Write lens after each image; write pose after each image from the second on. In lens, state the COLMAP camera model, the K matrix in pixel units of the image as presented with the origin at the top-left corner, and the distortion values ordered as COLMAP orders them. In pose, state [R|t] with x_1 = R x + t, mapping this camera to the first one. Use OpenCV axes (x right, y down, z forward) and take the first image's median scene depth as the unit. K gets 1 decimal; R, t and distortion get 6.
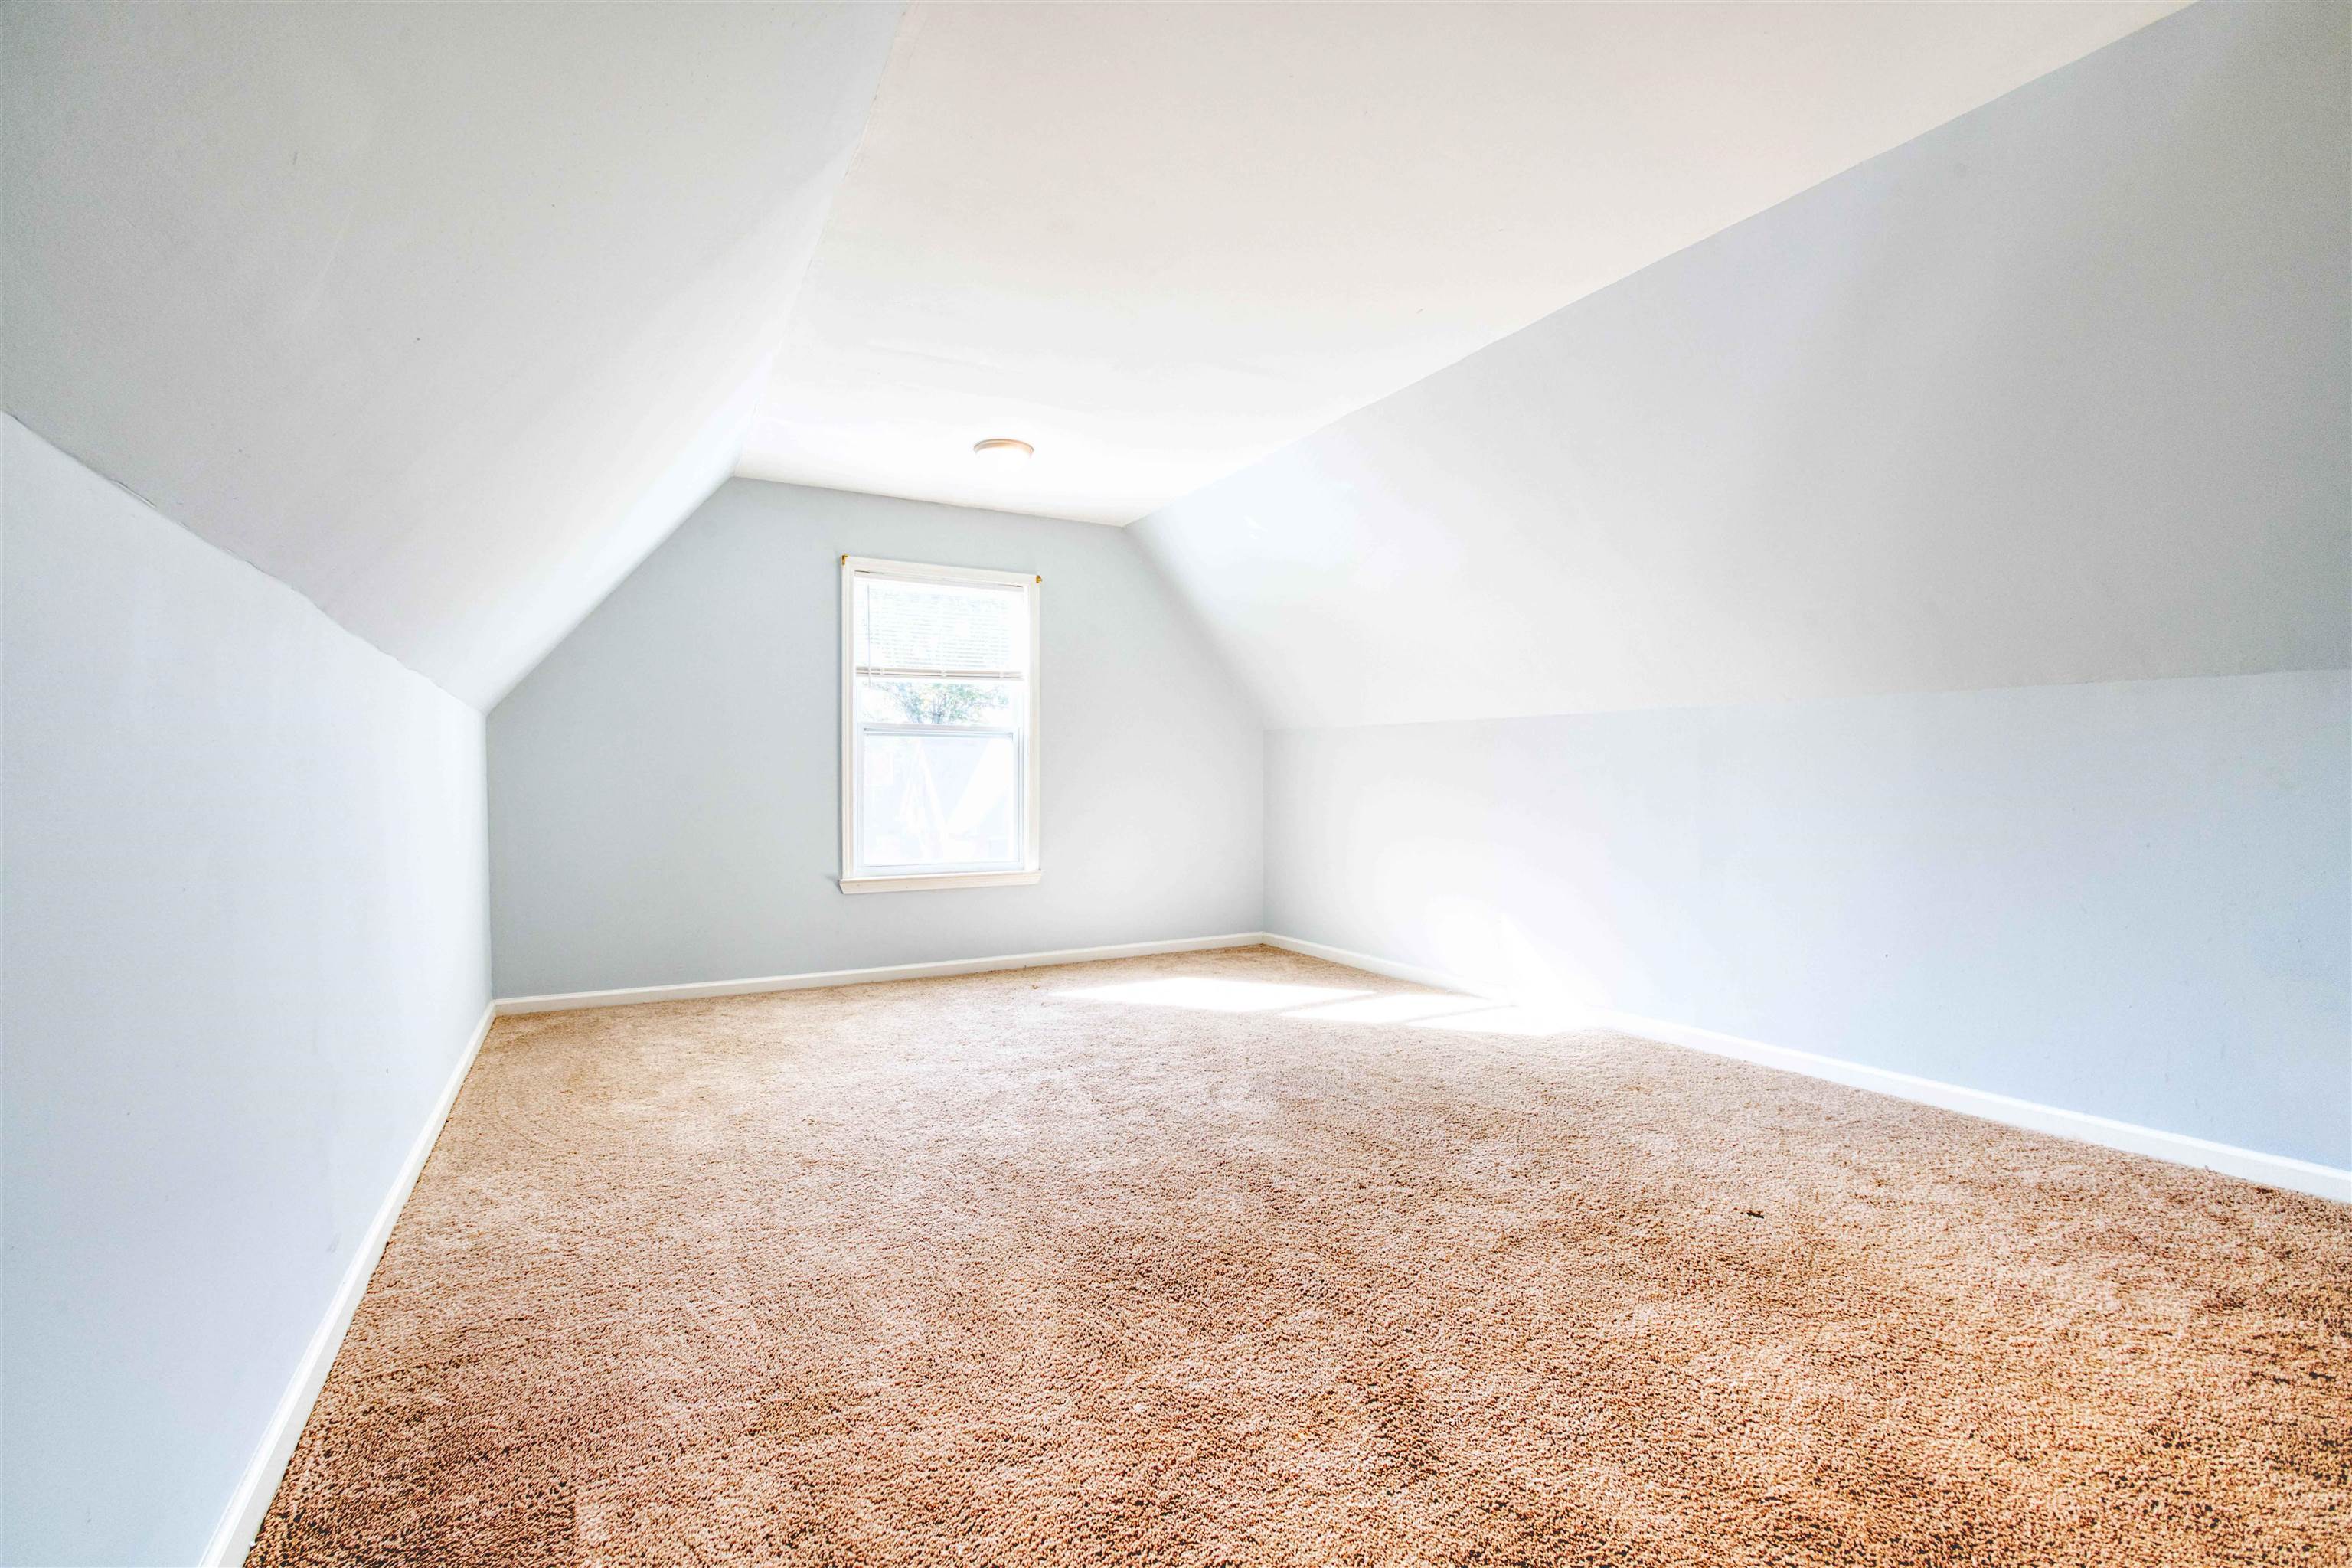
lens RADIAL K [[1013.4, 0, 1174.1], [0, 1013.4, 784.6], [0, 0, 1]] dist [0.002520, -0.000027]
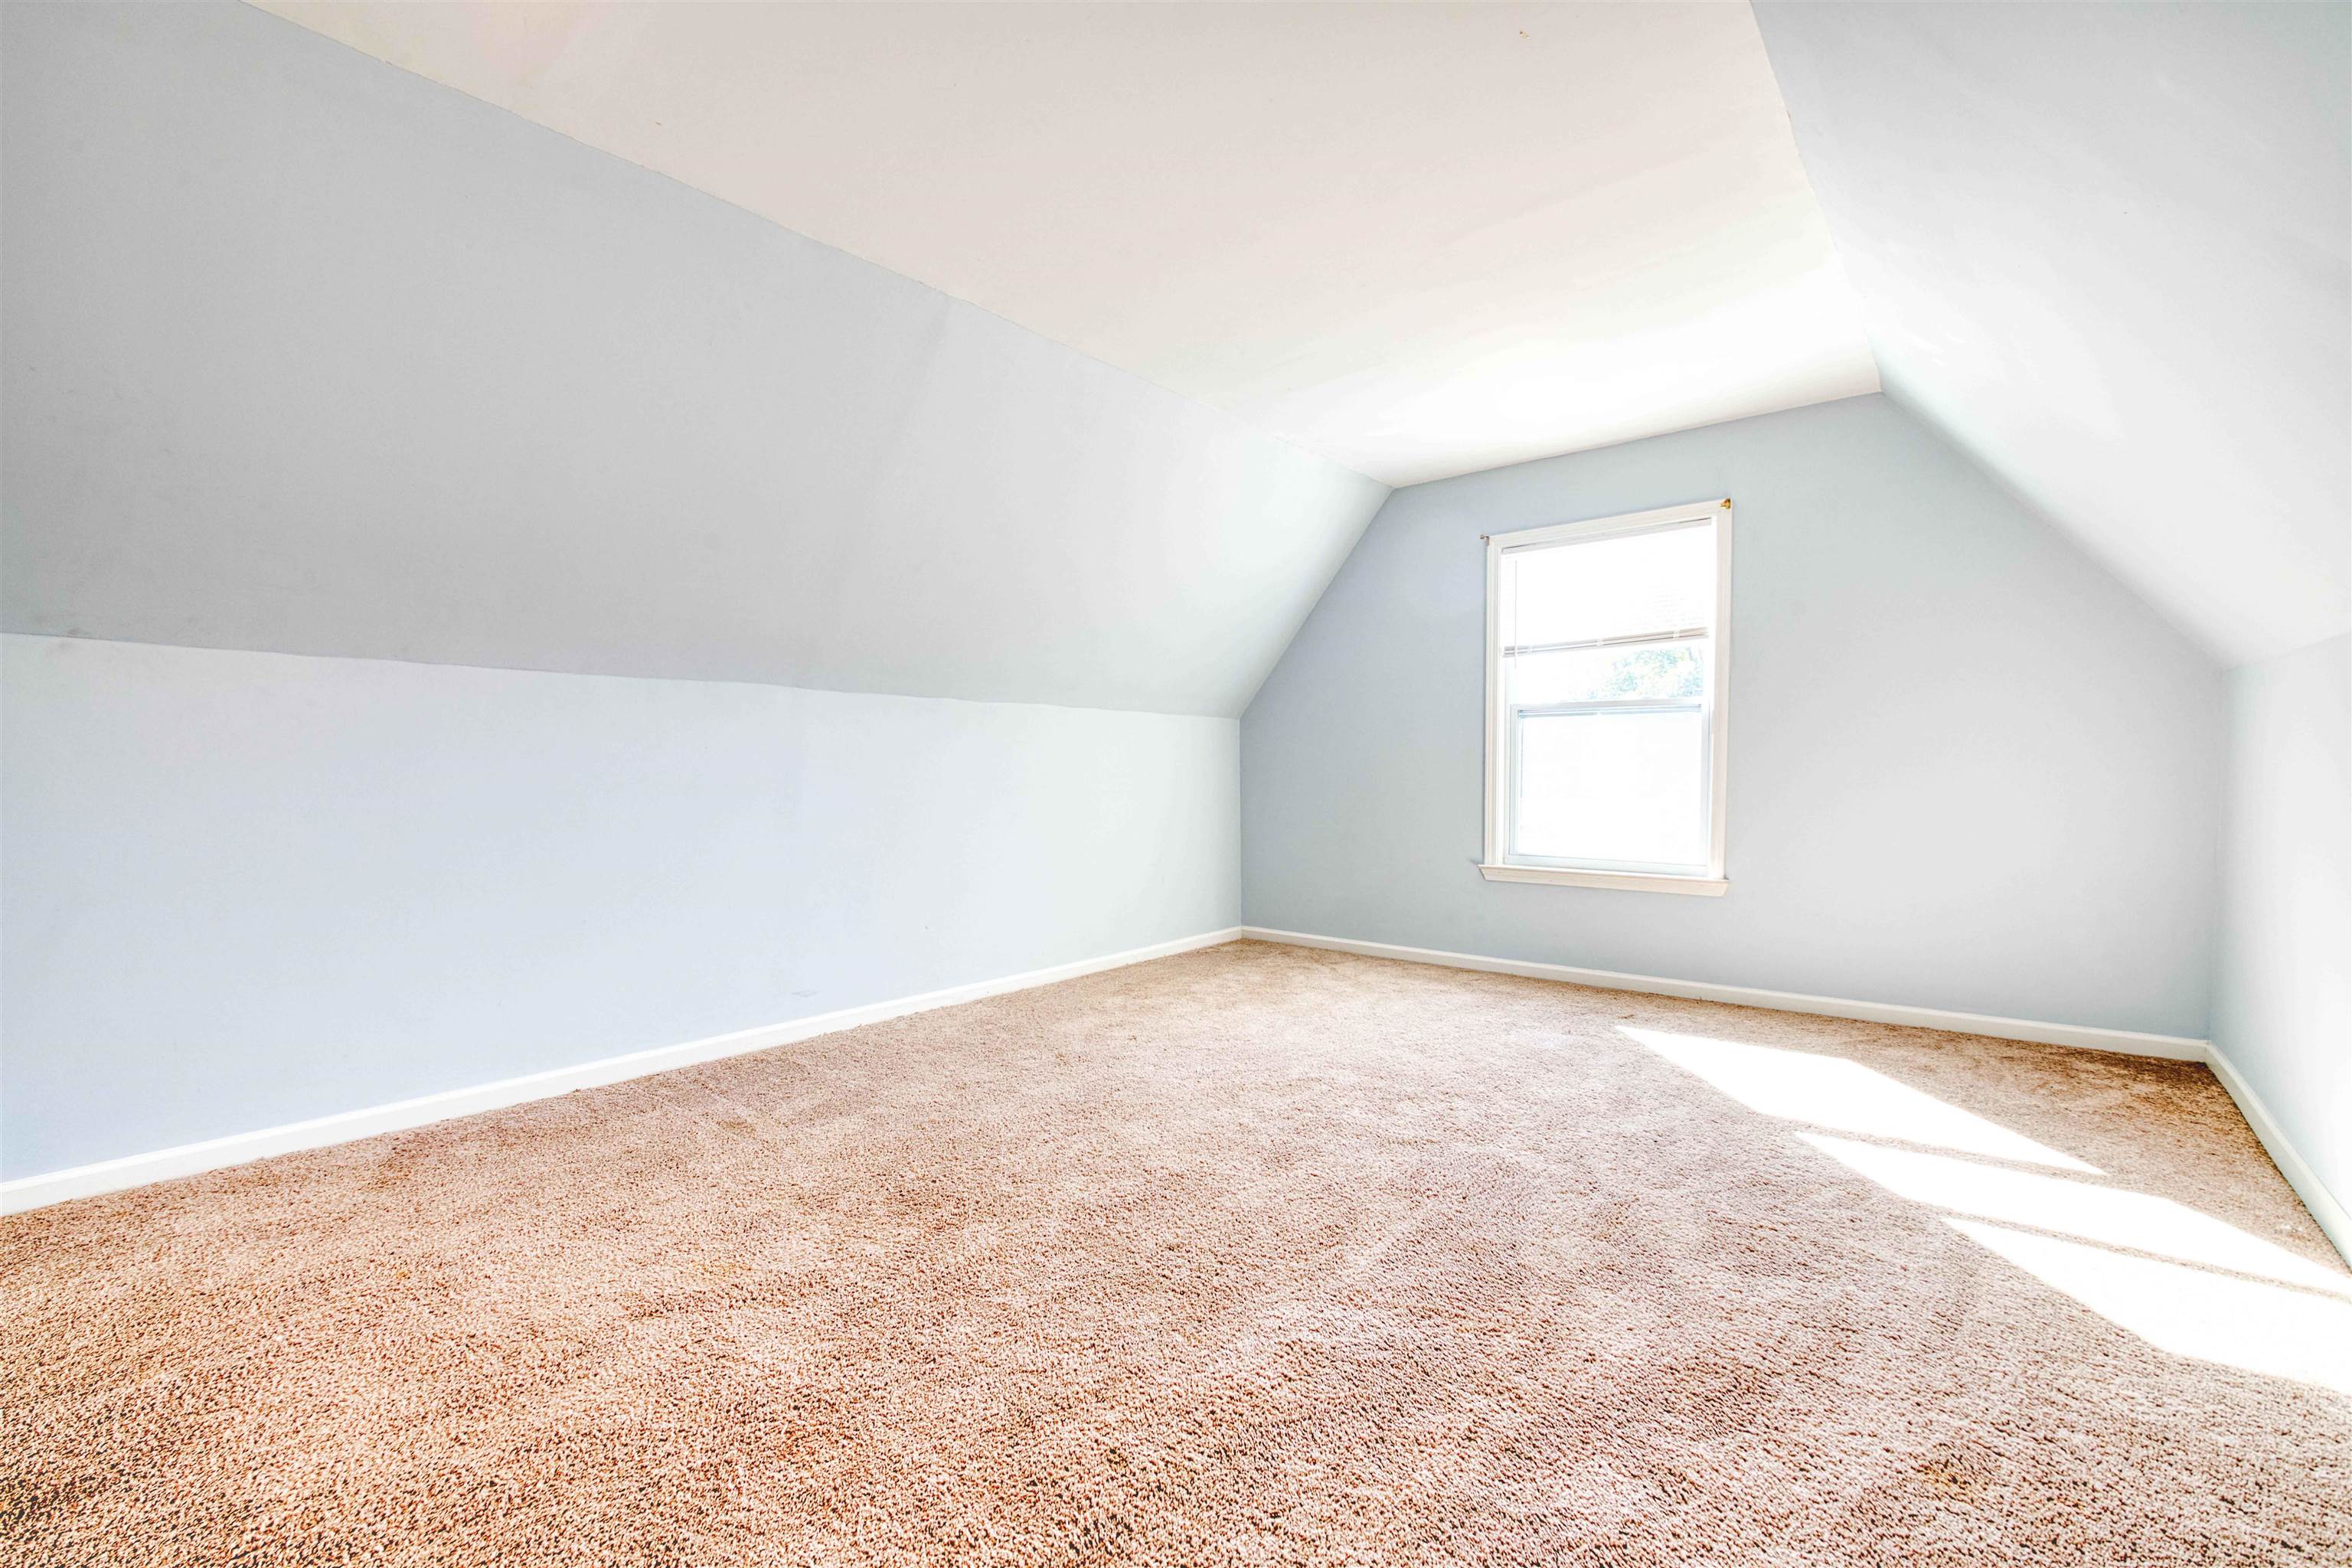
lens RADIAL K [[1013.4, 0, 1175.2], [0, 1013.4, 789.2], [0, 0, 1]] dist [0.002520, -0.000027]
pose [[0.355099, 0.017824, -0.934659, 0.499996], [-0.000653, 0.999823, 0.018818, 0.001077], [0.934828, -0.006072, 0.355048, 0.373110]]
